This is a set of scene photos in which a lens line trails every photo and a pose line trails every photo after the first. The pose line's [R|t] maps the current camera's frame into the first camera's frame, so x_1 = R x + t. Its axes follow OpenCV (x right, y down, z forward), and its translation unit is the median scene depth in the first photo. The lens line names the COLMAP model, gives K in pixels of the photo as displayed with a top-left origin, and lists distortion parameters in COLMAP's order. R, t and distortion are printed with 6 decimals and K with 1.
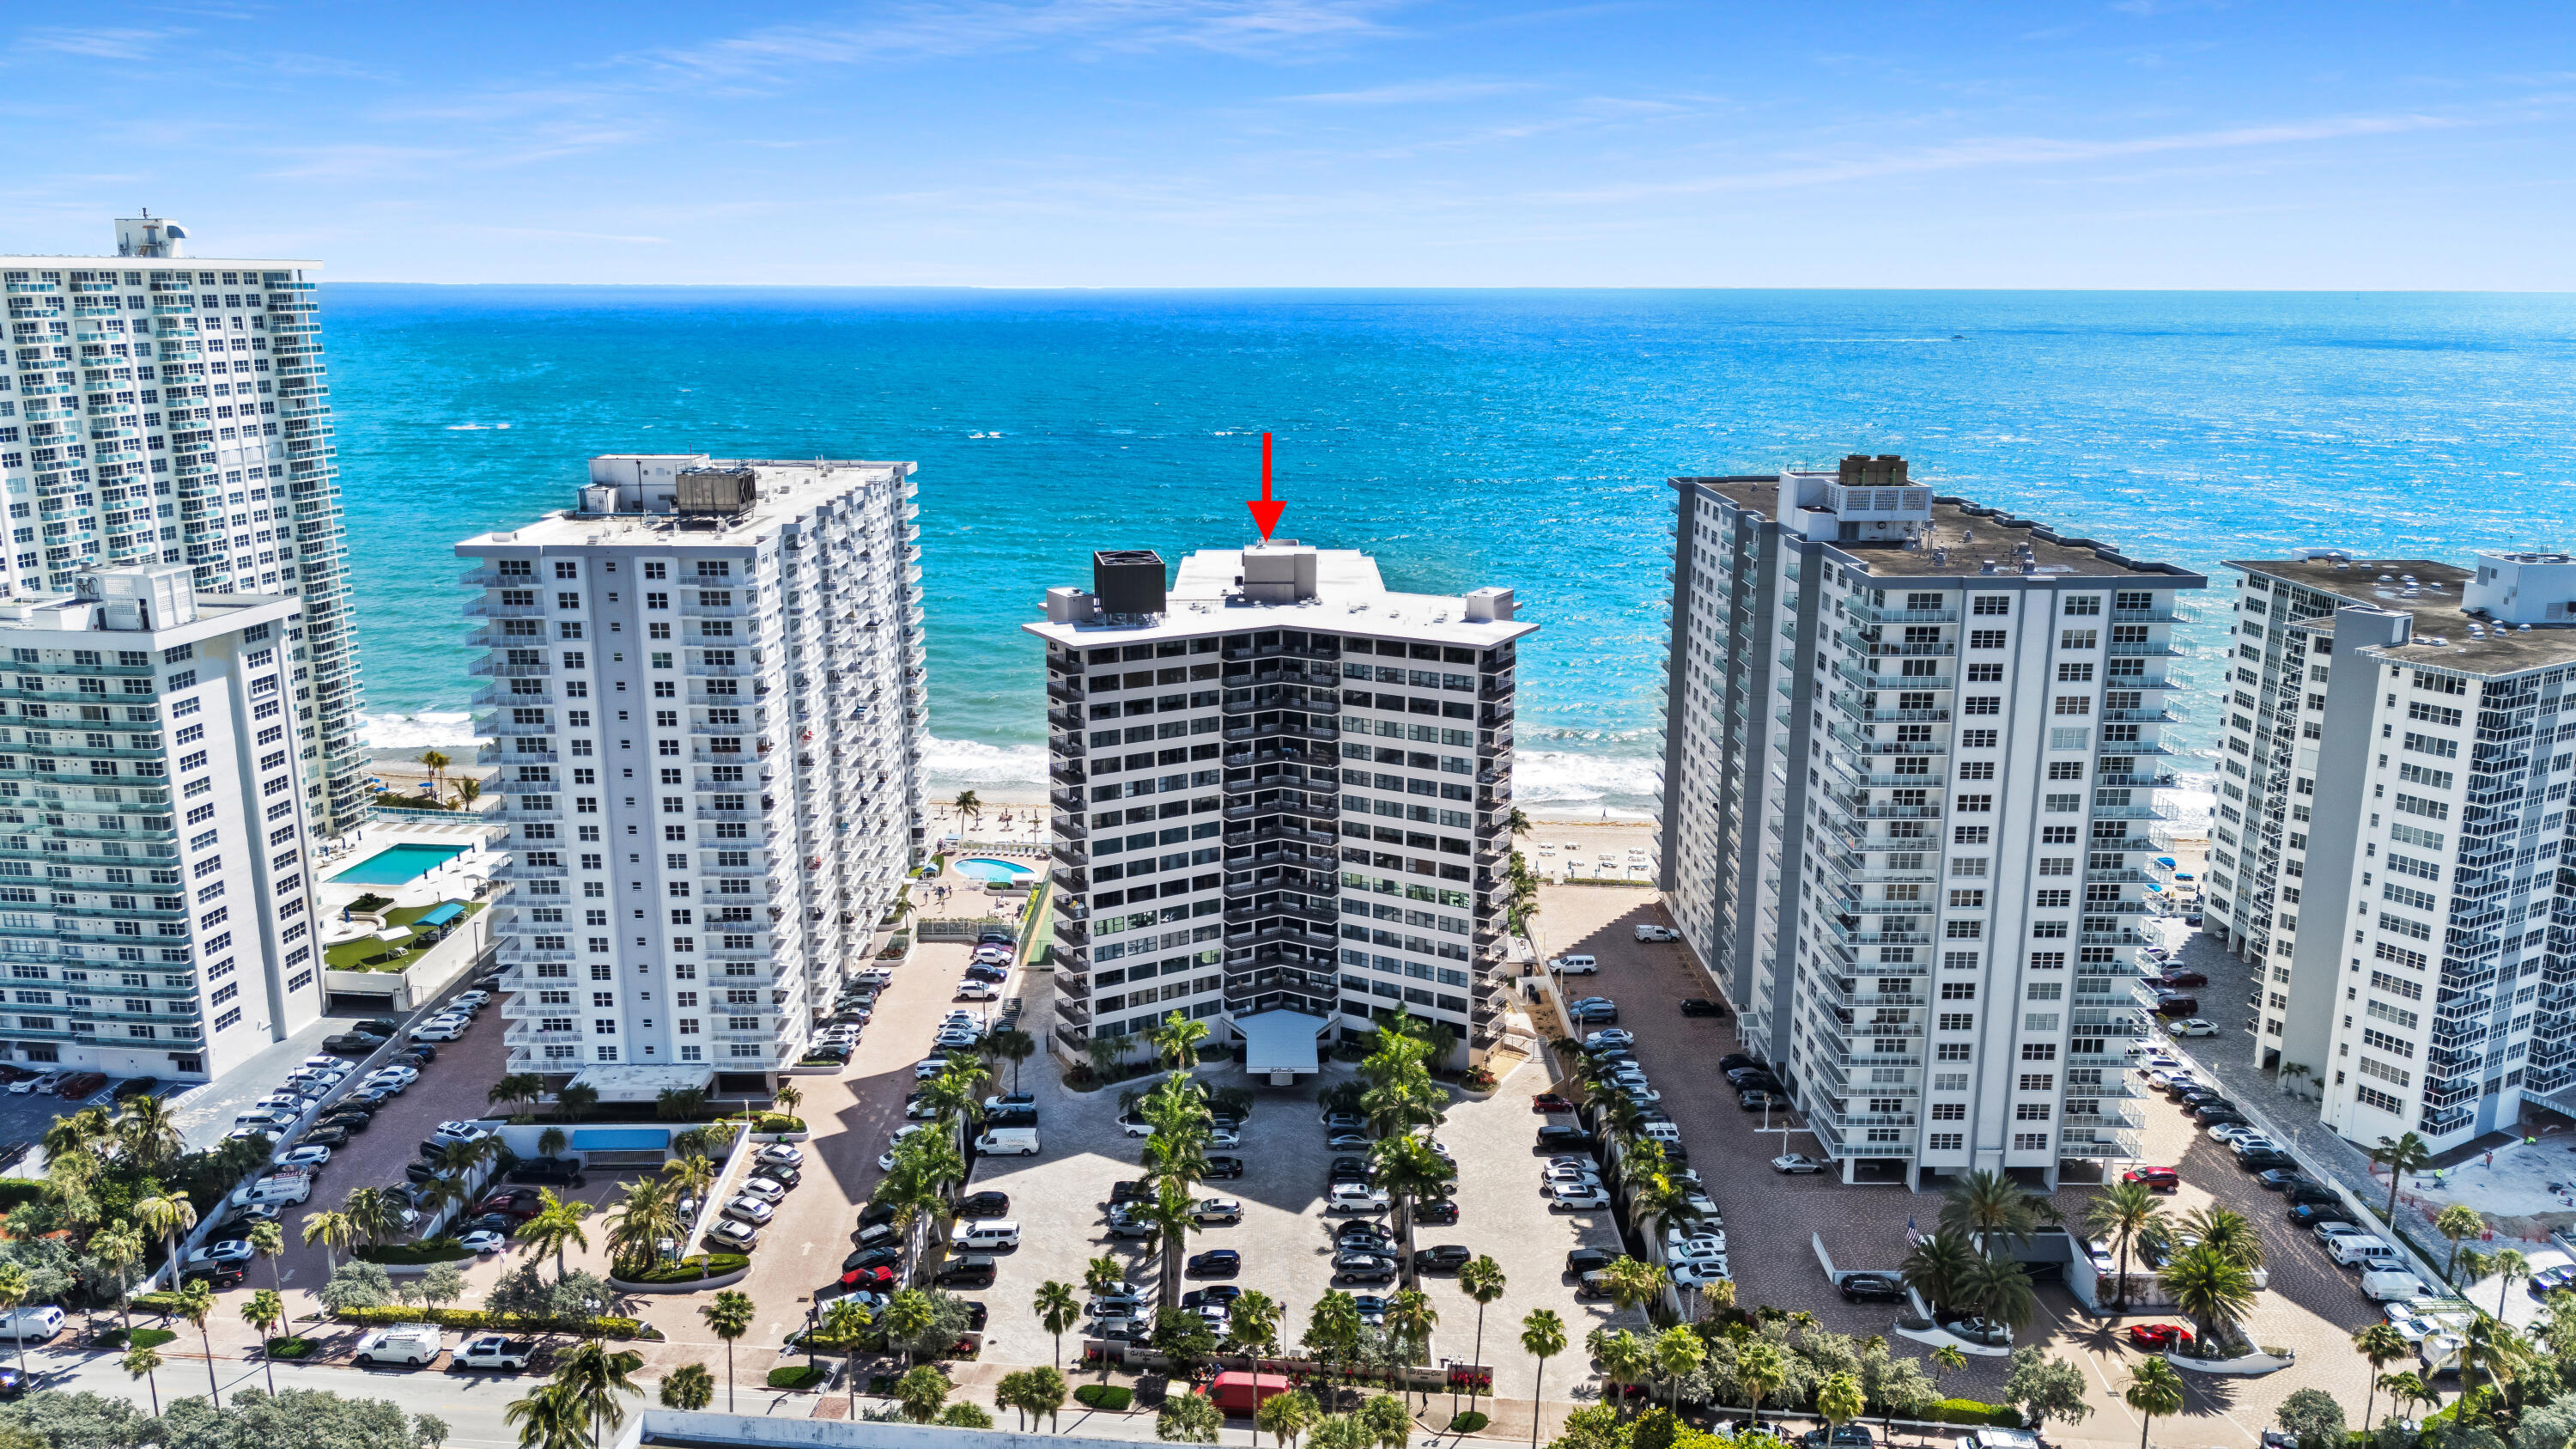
lens RADIAL K [[1864.2, 0, 1300.1], [0, 1864.2, 719.3], [0, 0, 1]] dist [0.060495, -0.068368]
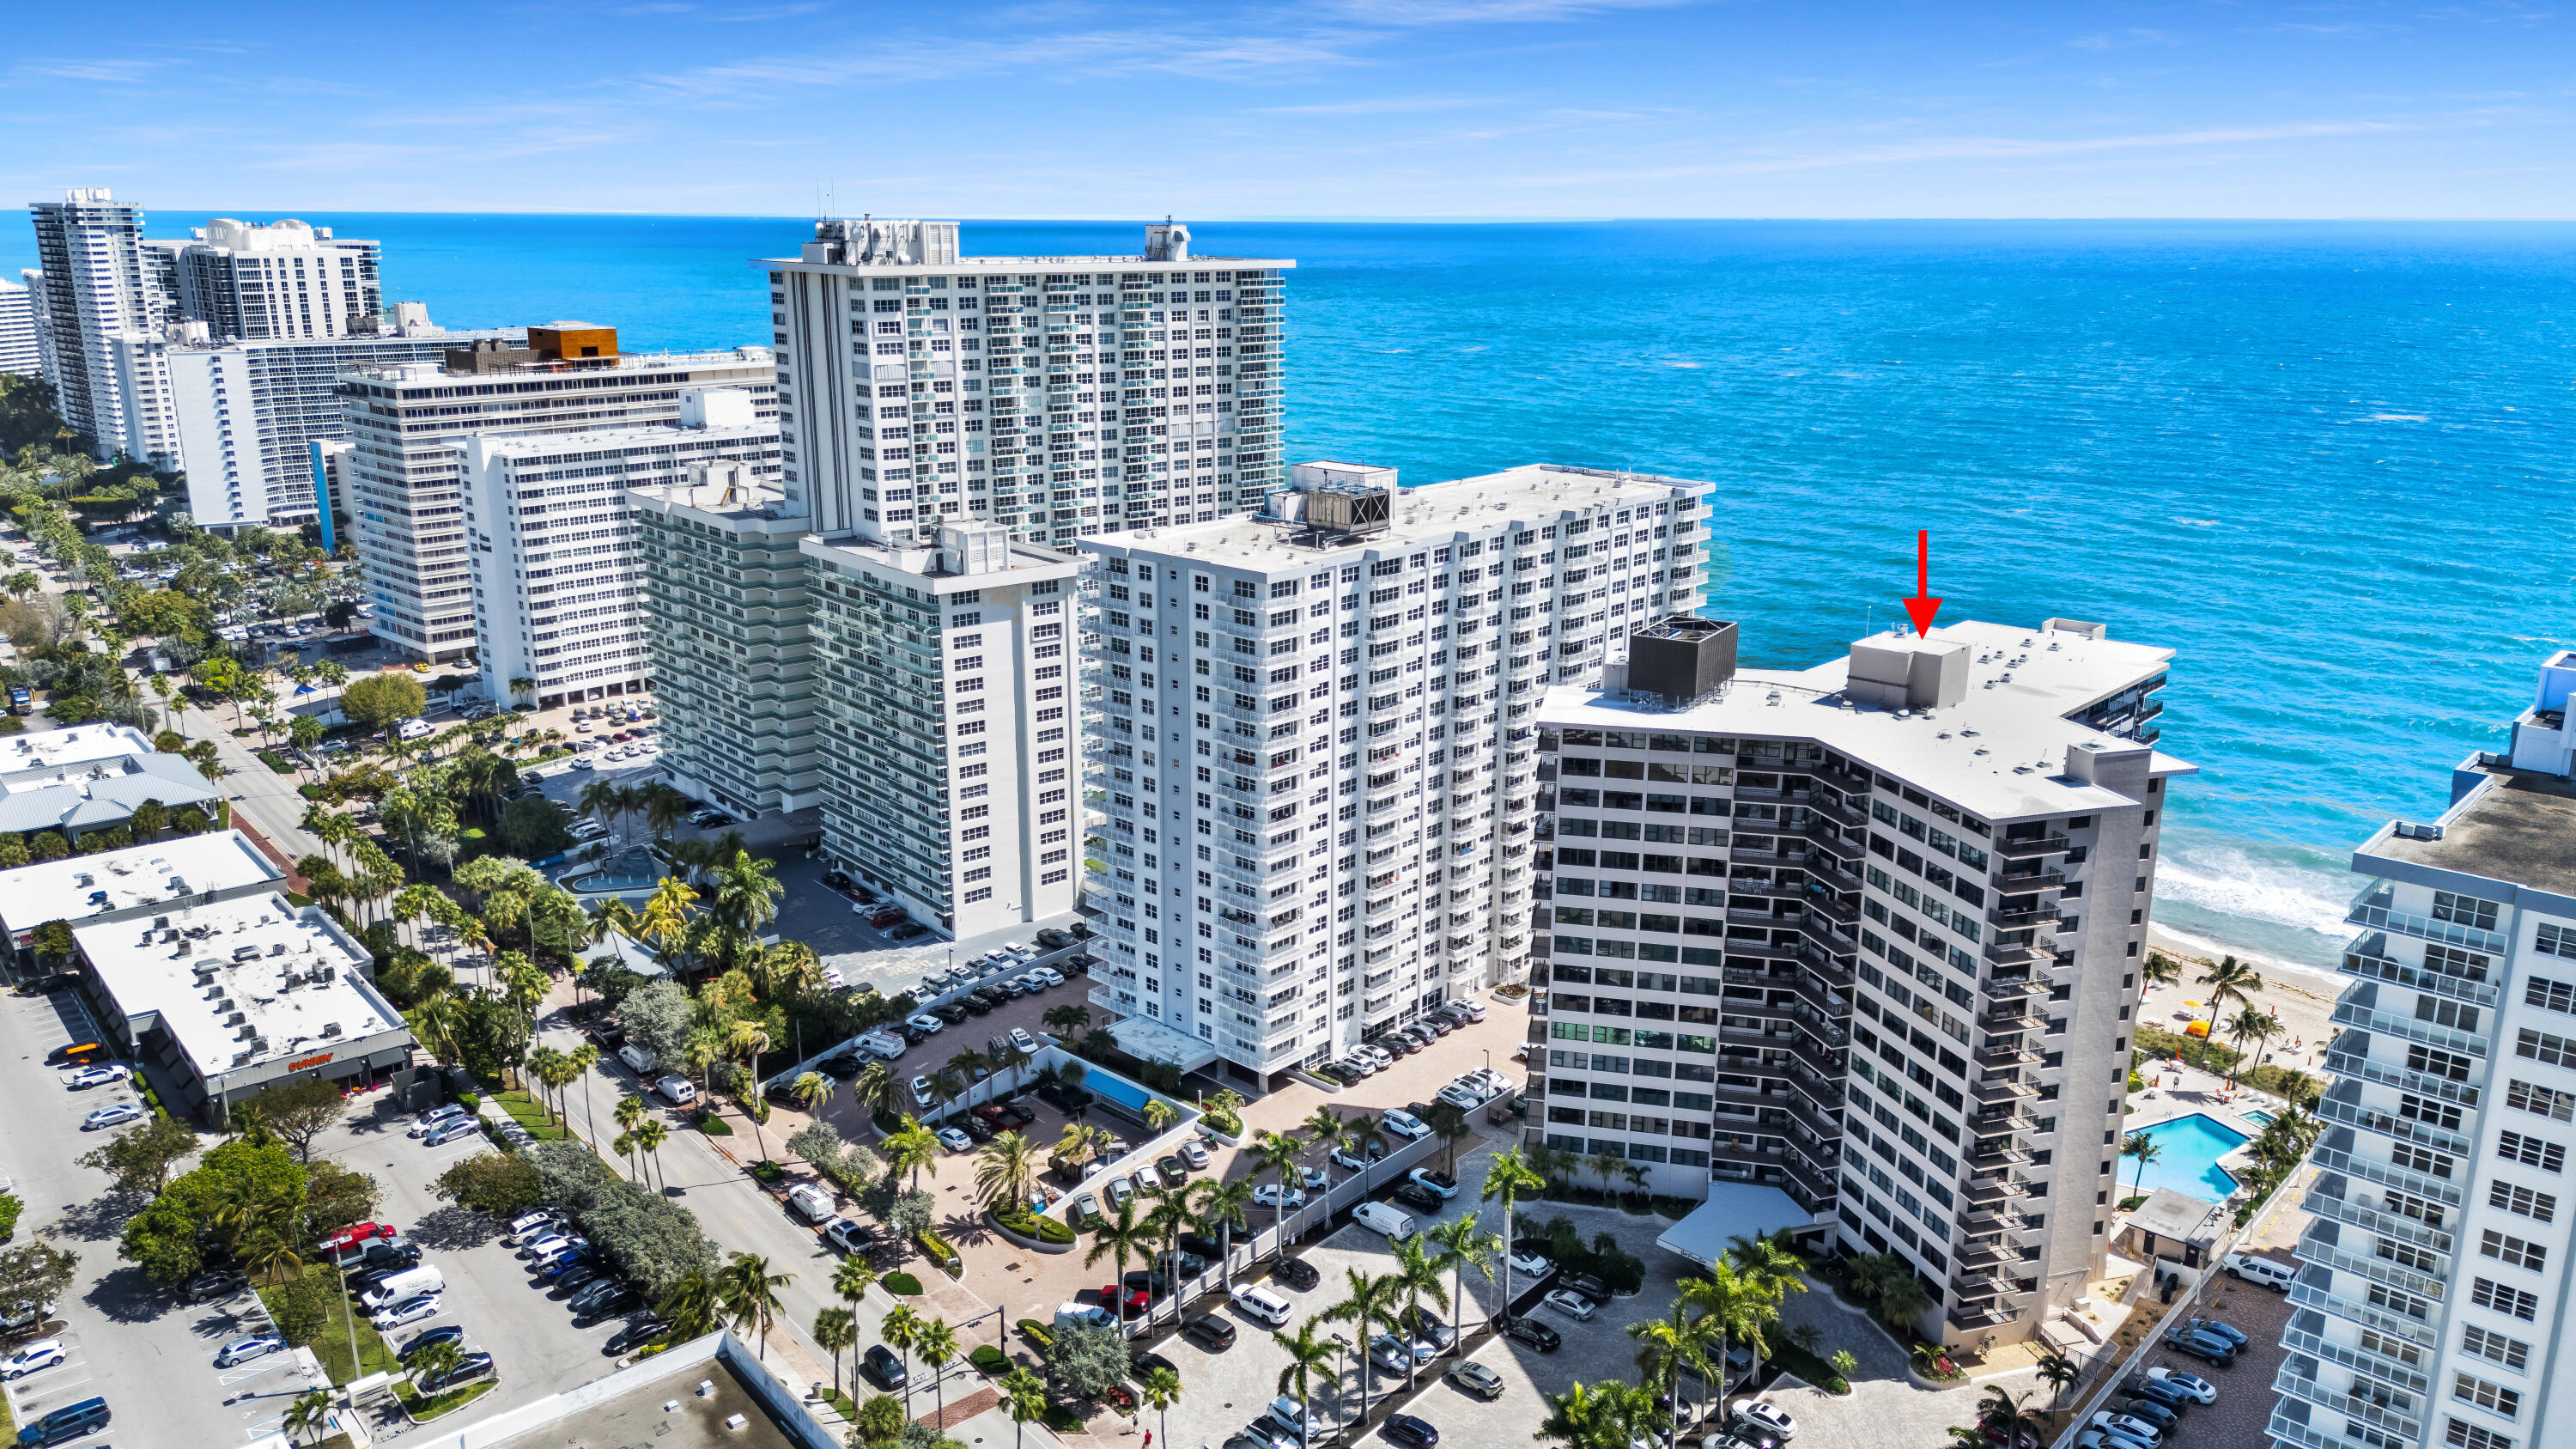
lens RADIAL K [[1864.2, 0, 1292.9], [0, 1864.2, 726.1], [0, 0, 1]] dist [0.060495, -0.068368]
pose [[0.721422, 0.181049, -0.668410, 0.372168], [-0.157655, 0.982812, 0.096051, -0.098263], [0.674311, 0.036085, 0.737565, 0.233422]]
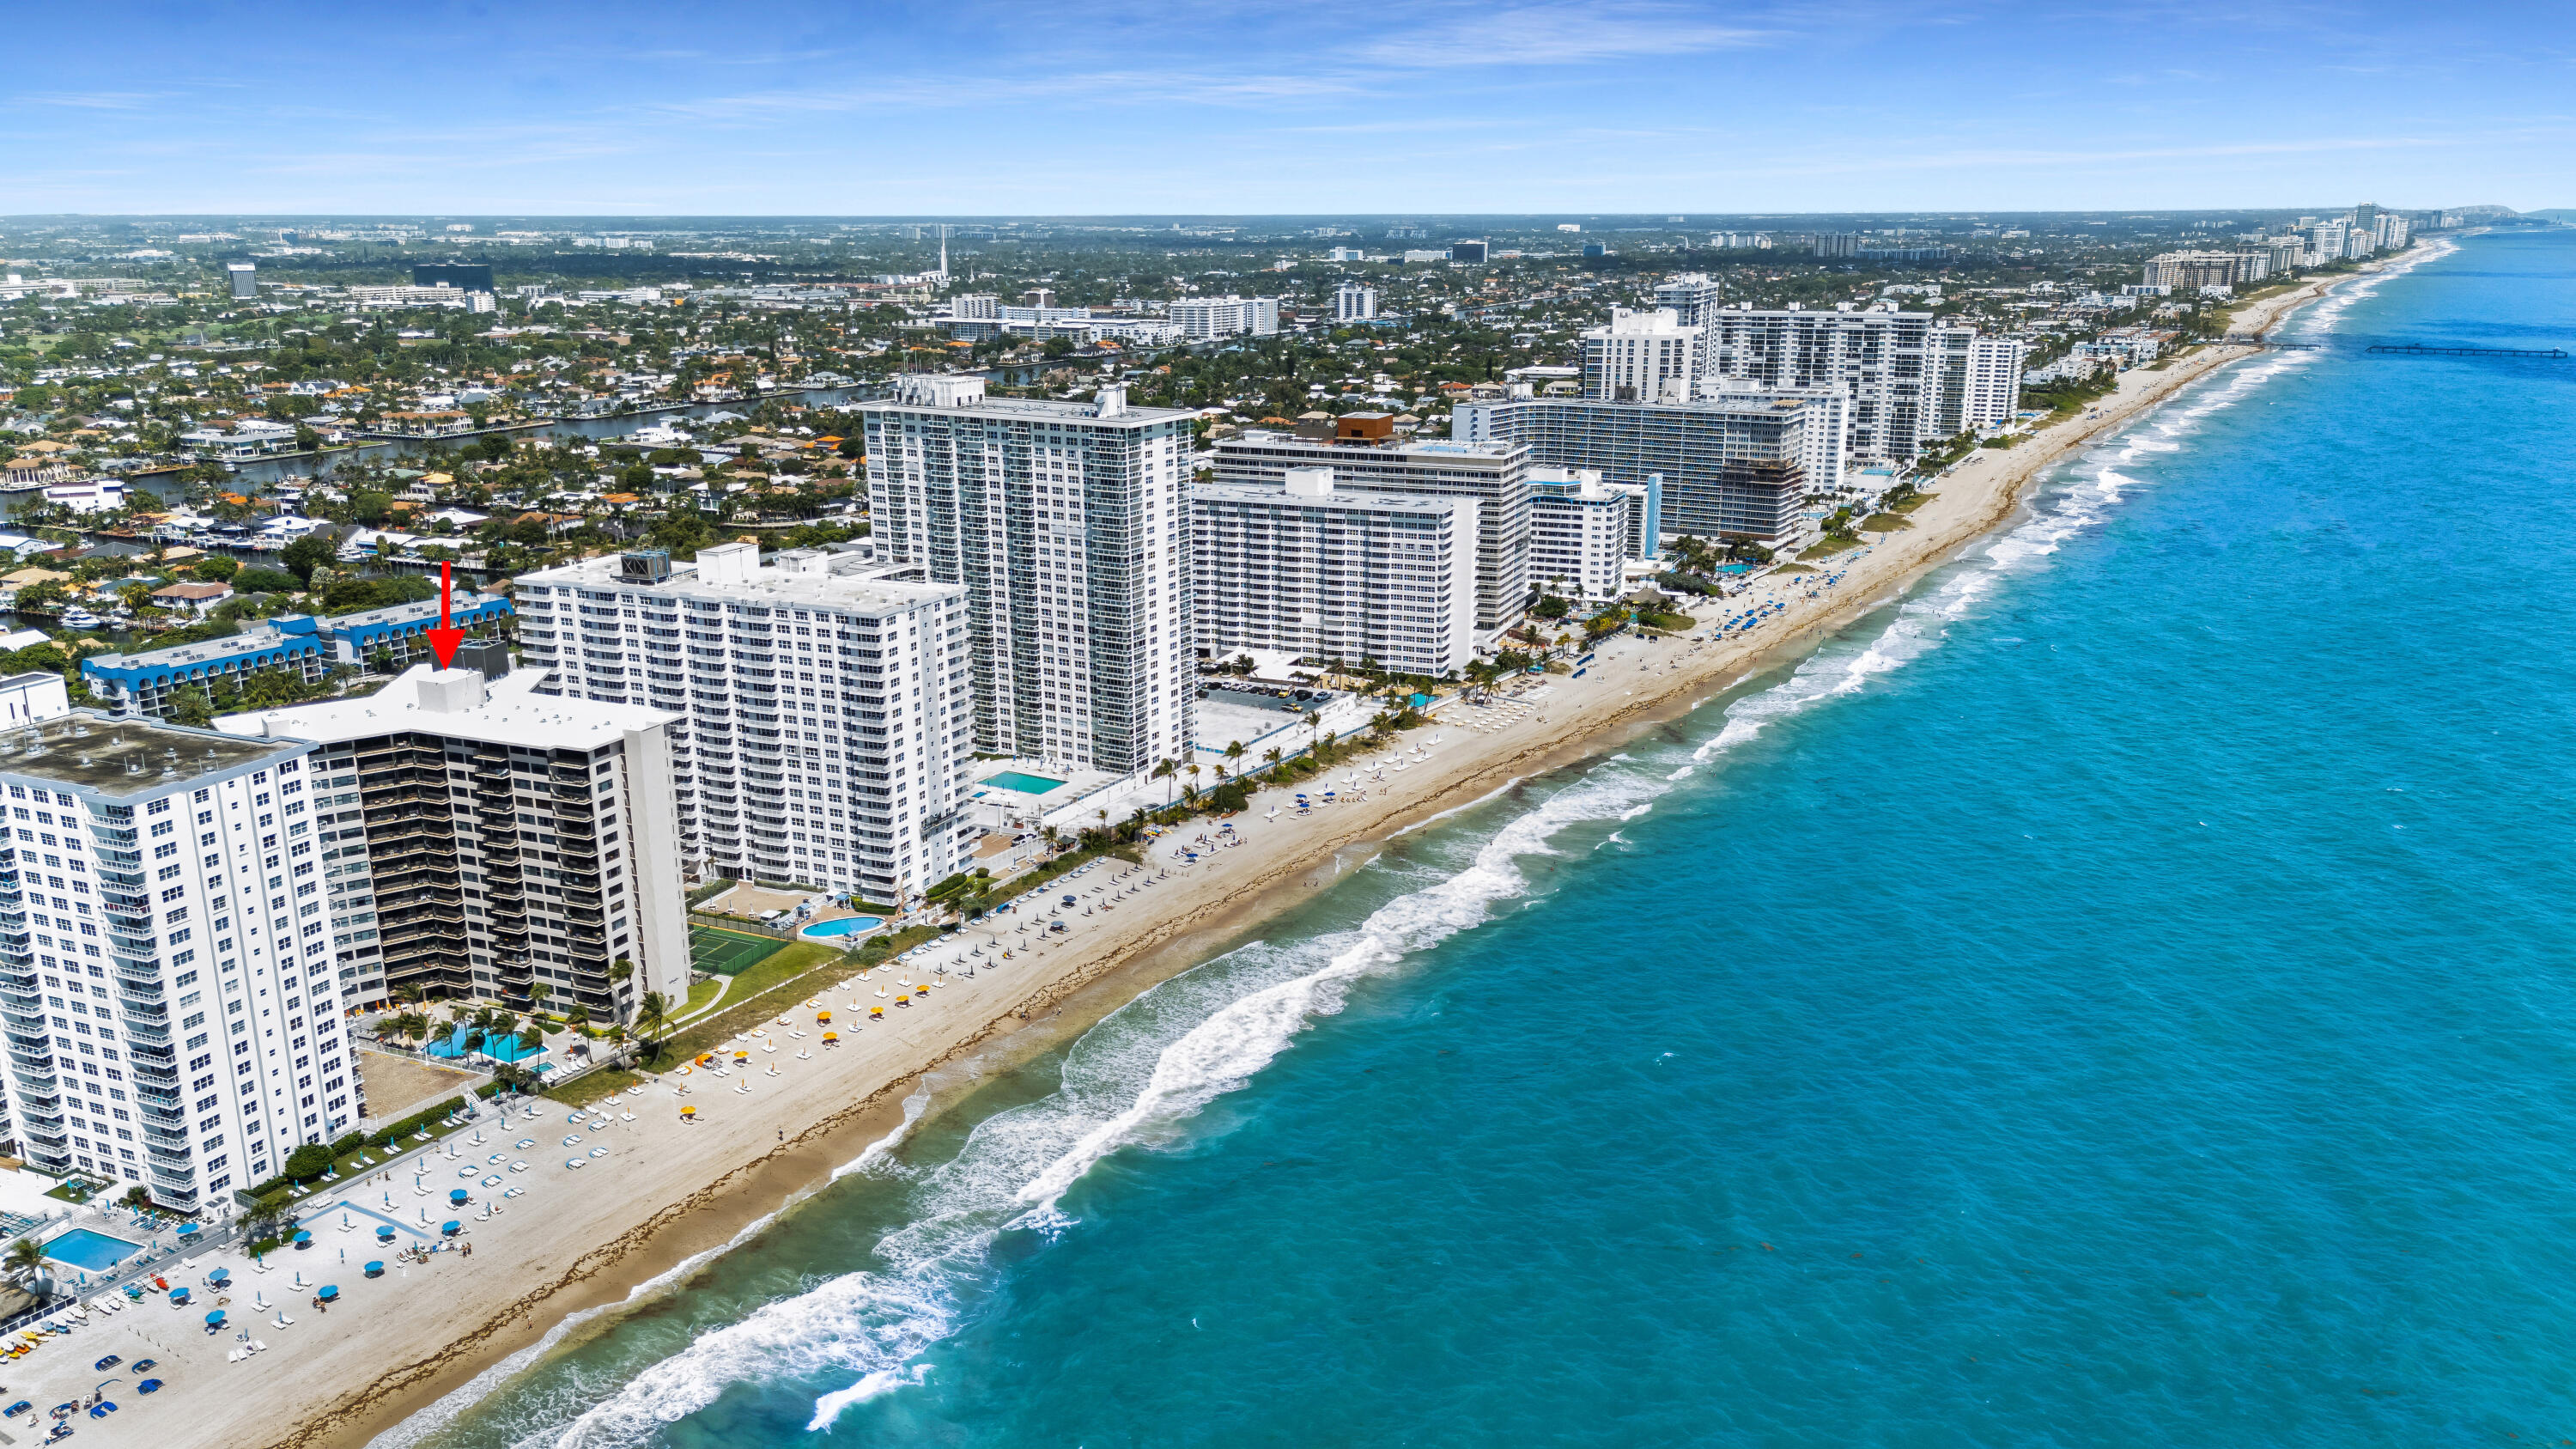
lens RADIAL K [[1864.2, 0, 1289.4], [0, 1864.2, 729.1], [0, 0, 1]] dist [0.060495, -0.068368]
pose [[-0.401398, 0.239890, -0.883930, 1.107939], [-0.212390, 0.914405, 0.344608, -0.745216], [0.890938, 0.326063, -0.316090, 2.204588]]
